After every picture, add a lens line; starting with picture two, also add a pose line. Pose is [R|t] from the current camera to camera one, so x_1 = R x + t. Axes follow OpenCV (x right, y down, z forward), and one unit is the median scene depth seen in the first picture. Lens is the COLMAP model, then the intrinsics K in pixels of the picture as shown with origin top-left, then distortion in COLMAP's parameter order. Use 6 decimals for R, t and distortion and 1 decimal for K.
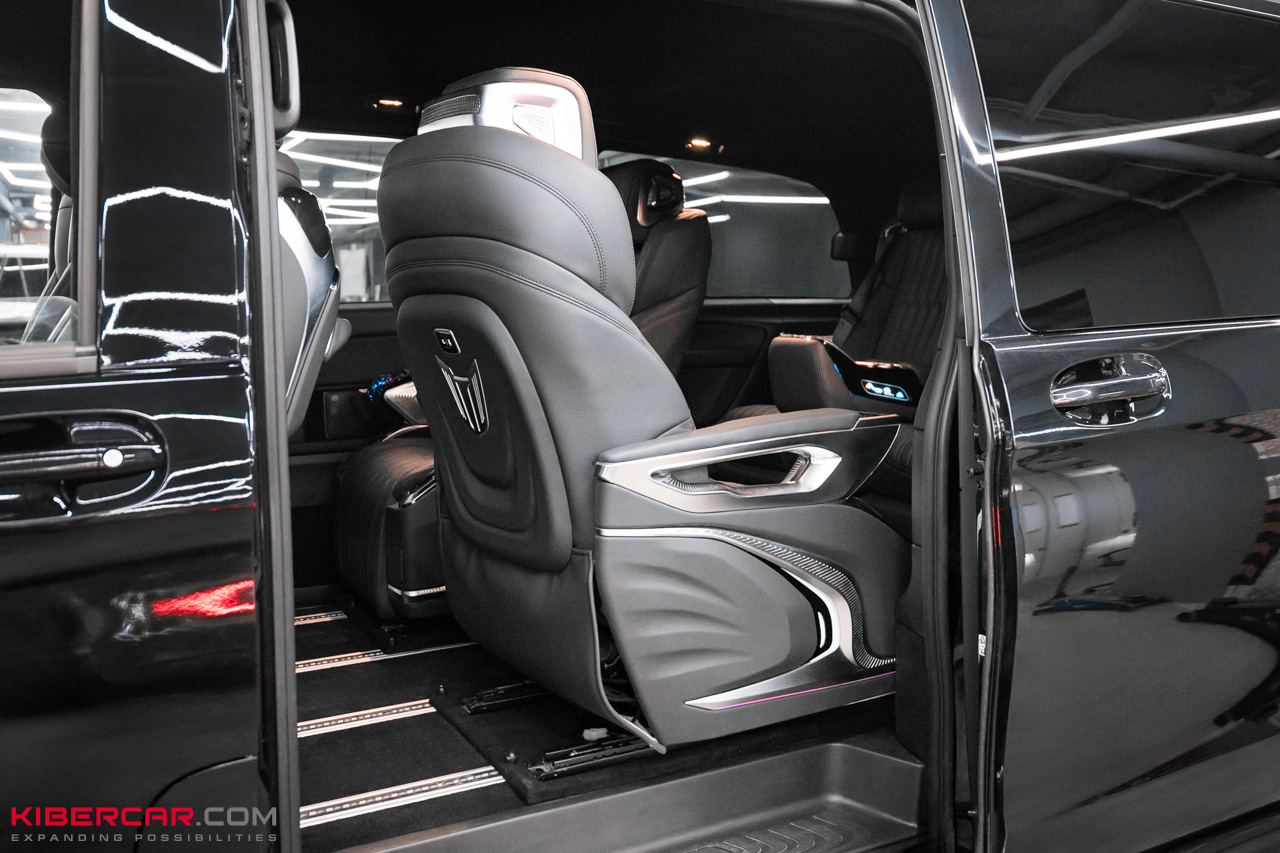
lens RADIAL K [[1064.3, 0, 640.0], [0, 1064.3, 426.5], [0, 0, 1]] dist [0.091131, 0.006303]
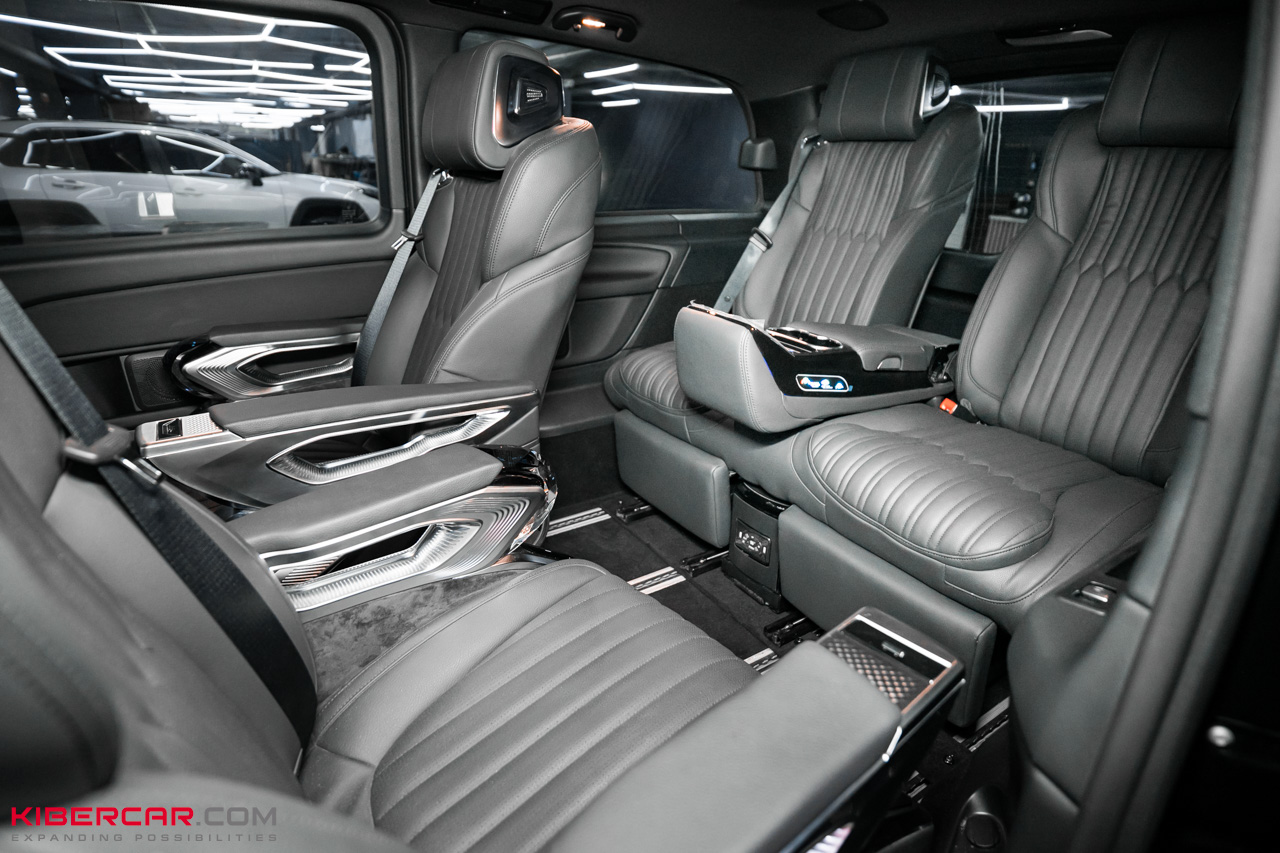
lens RADIAL K [[650.8, 0, 640.0], [0, 650.8, 426.5], [0, 0, 1]] dist [-0.001196, -0.001146]
pose [[0.996508, -0.016565, 0.081836, 0.043948], [-0.006366, 0.962194, 0.272291, -0.099302], [-0.083253, -0.271861, 0.958729, 0.416906]]
